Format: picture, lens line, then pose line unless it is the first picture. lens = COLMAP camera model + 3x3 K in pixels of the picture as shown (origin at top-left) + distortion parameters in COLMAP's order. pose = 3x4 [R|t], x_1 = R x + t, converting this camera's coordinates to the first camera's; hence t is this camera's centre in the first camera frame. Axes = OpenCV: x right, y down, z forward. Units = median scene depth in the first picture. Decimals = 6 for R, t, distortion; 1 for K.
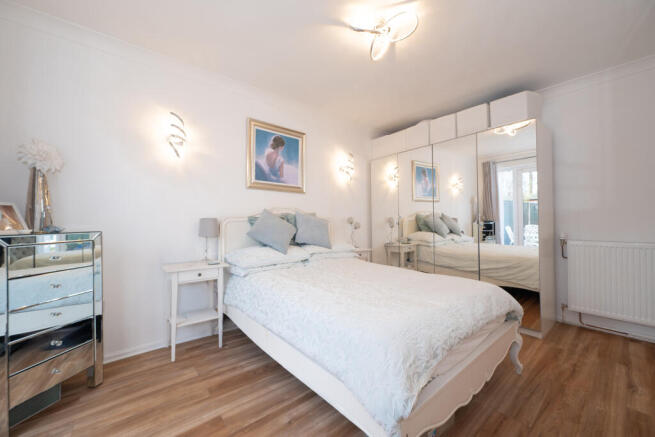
lens RADIAL K [[255.1, 0, 327.8], [0, 255.1, 218.7], [0, 0, 1]] dist [-0.003211, 0.000013]
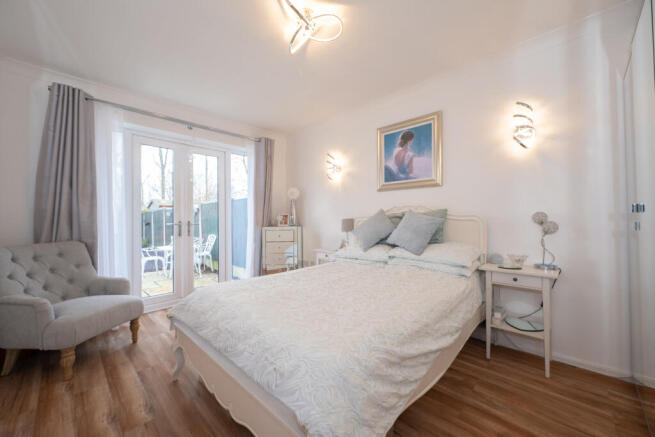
lens RADIAL K [[255.1, 0, 327.9], [0, 255.1, 220.1], [0, 0, 1]] dist [-0.003211, 0.000013]
pose [[0.111091, -0.000991, -0.993810, 0.727426], [0.016626, 0.999861, 0.000861, 0.003173], [0.993671, -0.016619, 0.111092, 0.602663]]
